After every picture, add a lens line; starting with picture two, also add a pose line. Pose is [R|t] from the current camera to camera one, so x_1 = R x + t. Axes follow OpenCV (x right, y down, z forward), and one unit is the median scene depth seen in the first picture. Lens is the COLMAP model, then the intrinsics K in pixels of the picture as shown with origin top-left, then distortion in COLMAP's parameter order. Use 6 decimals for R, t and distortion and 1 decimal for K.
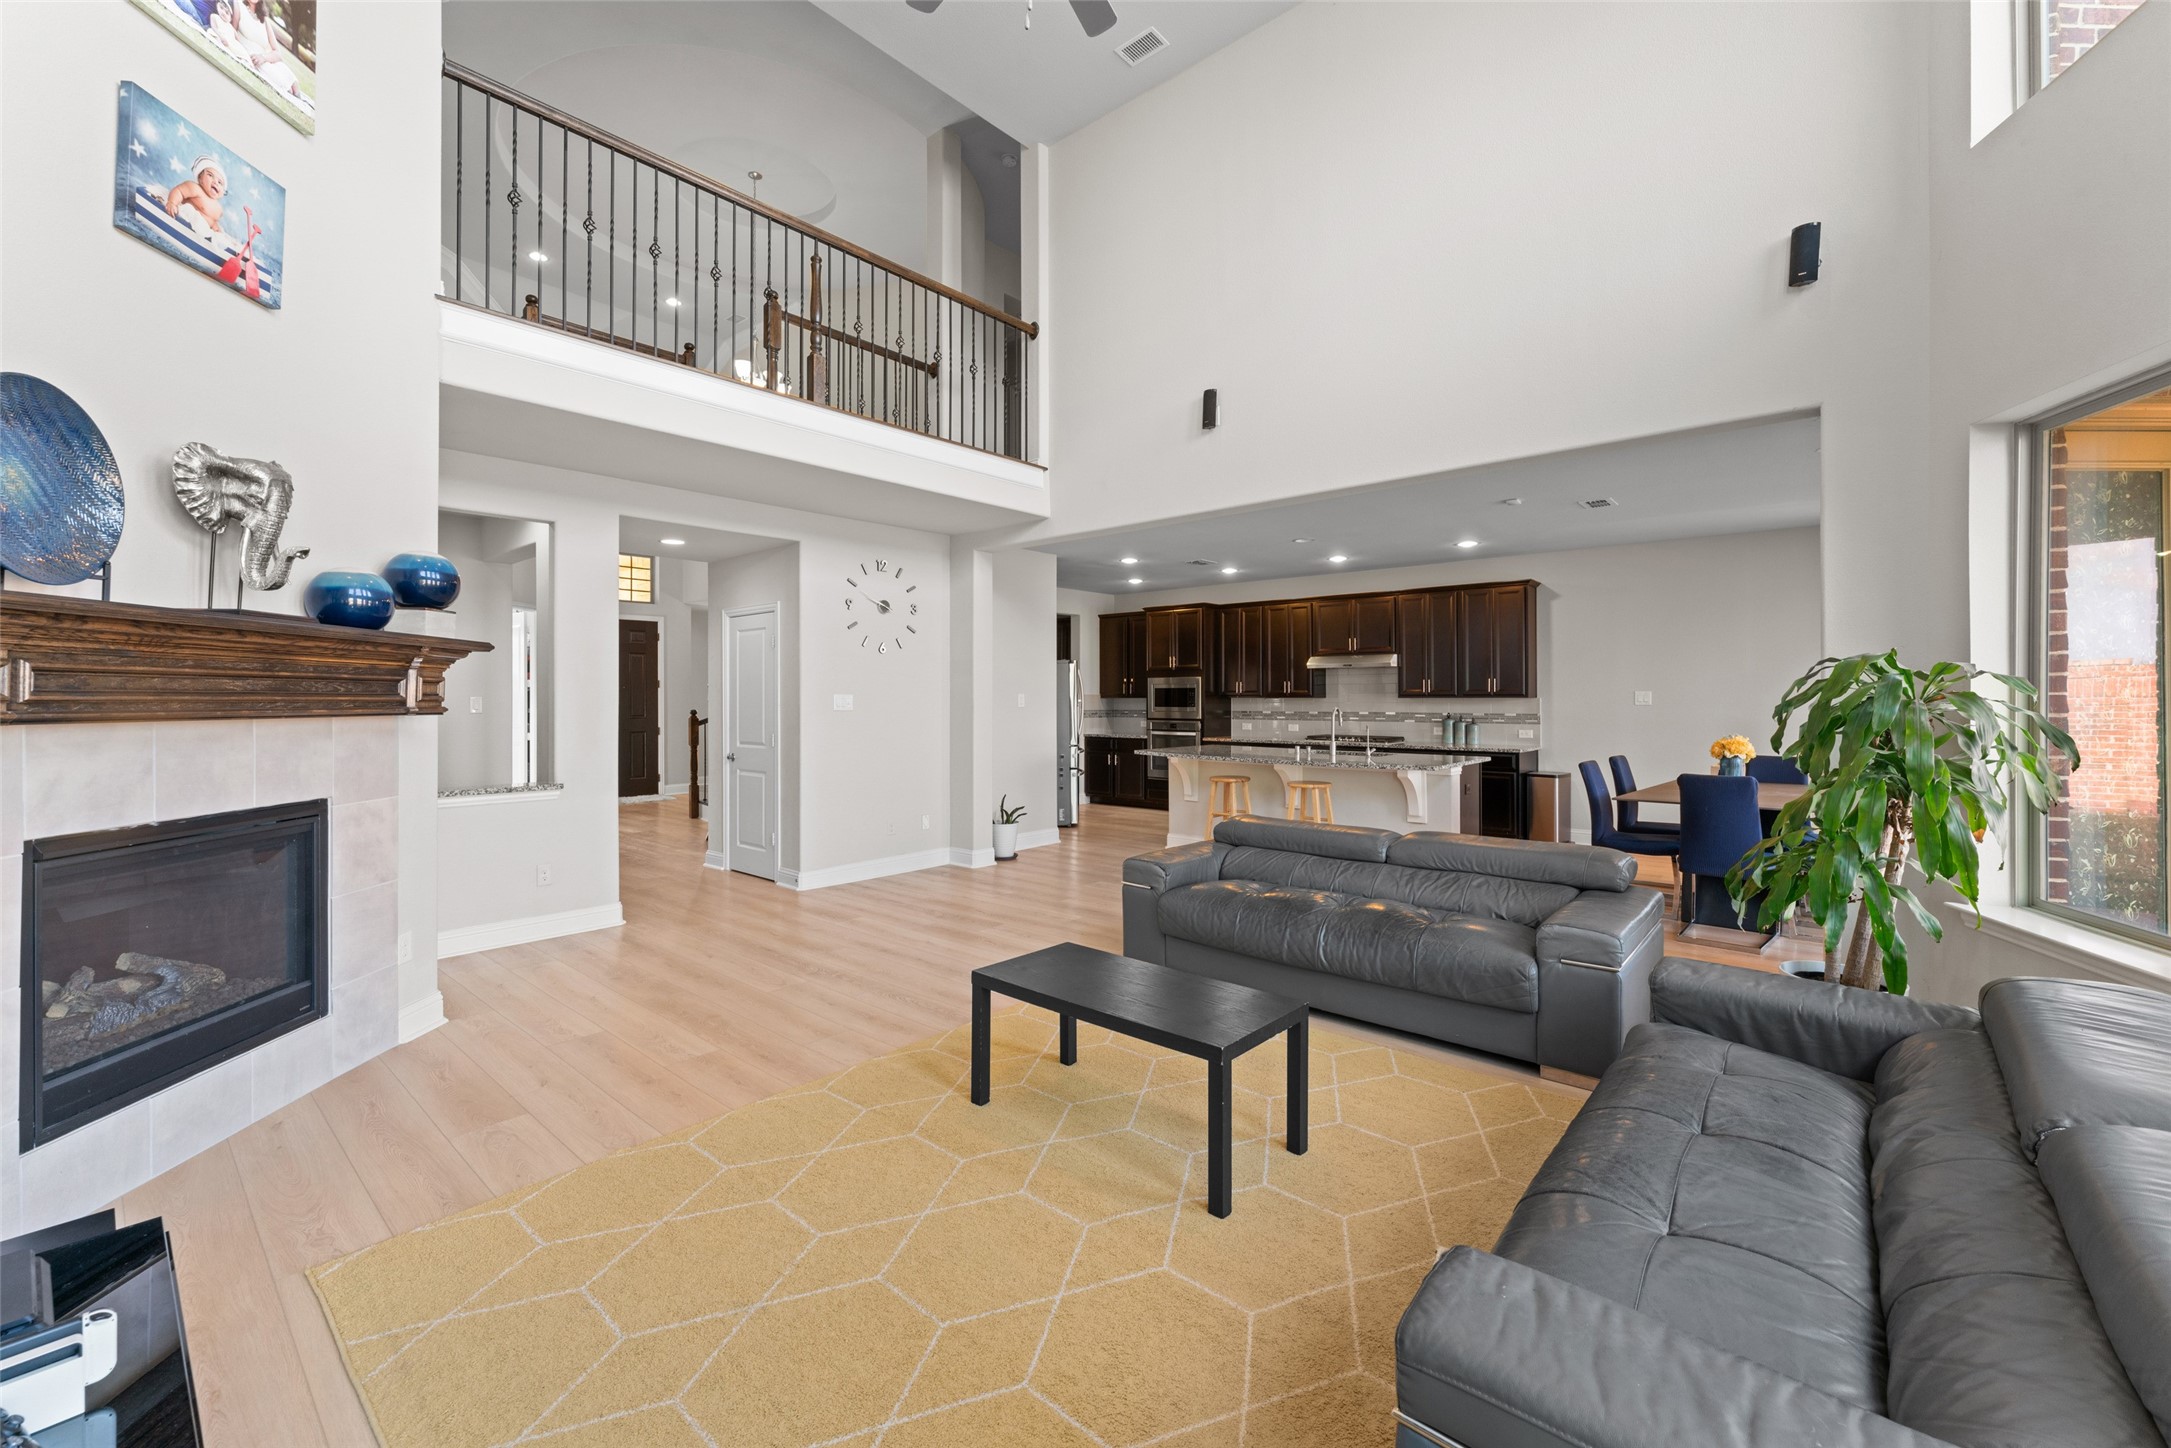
lens RADIAL K [[875.3, 0, 1082.5], [0, 875.3, 703.4], [0, 0, 1]] dist [-0.001344, 0.000103]
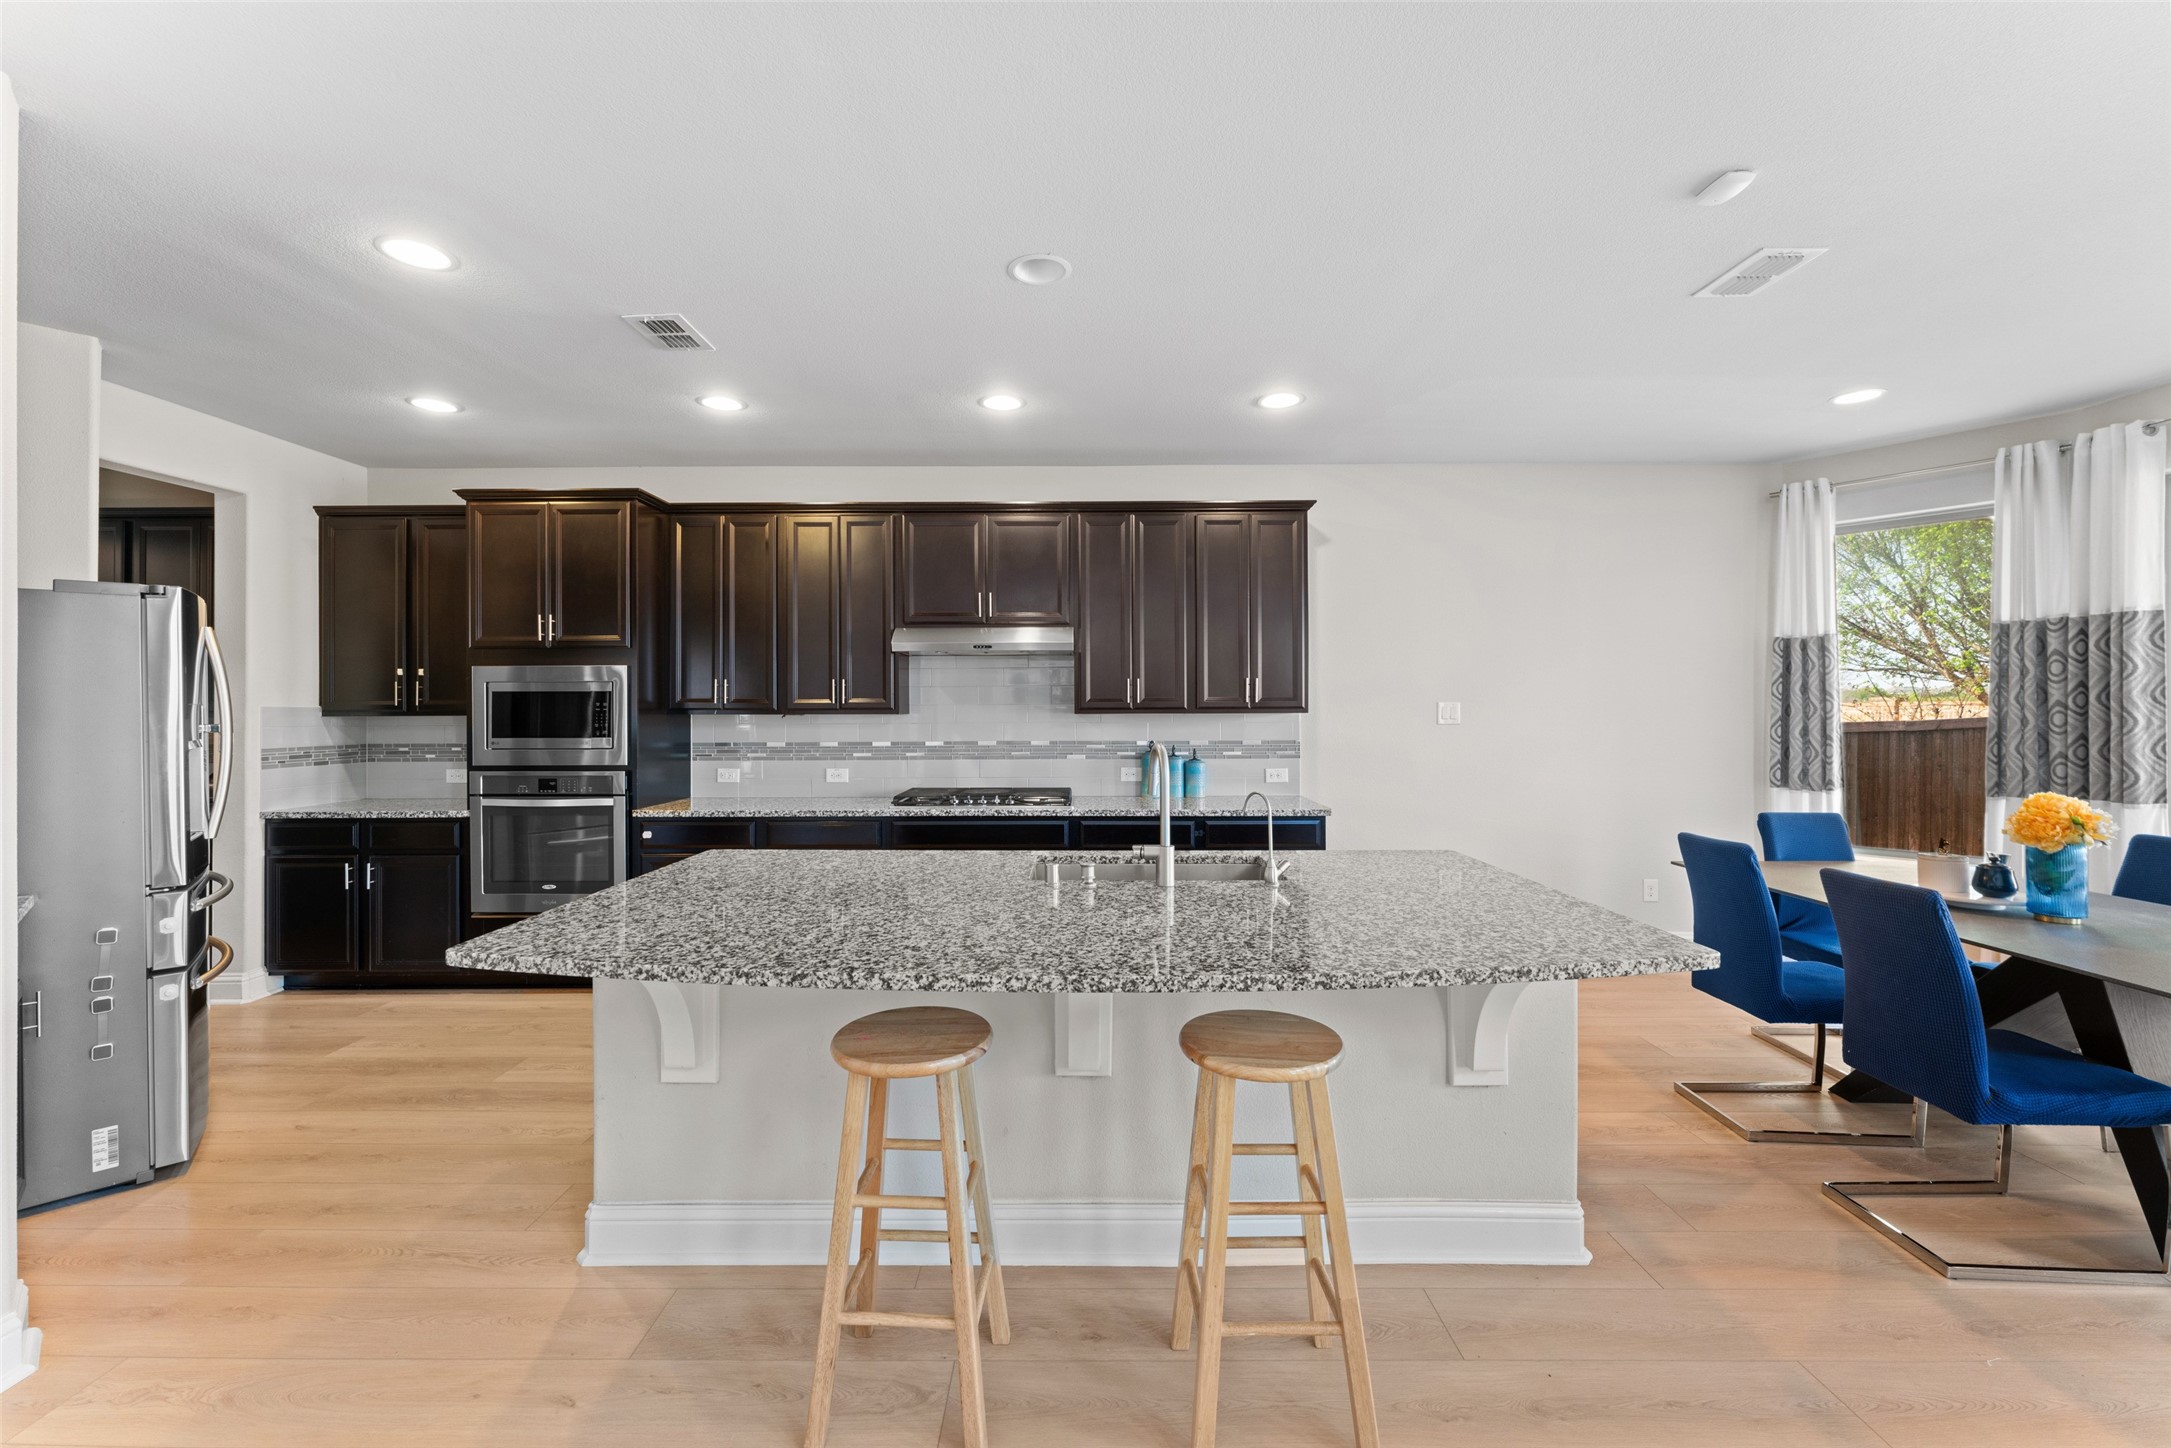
lens RADIAL K [[875.3, 0, 1063.6], [0, 875.3, 713.1], [0, 0, 1]] dist [-0.001344, 0.000103]
pose [[0.768855, -0.004221, 0.639409, 0.027676], [0.006696, 0.999977, -0.001450, -0.004897], [-0.639388, 0.005396, 0.768866, 0.528243]]
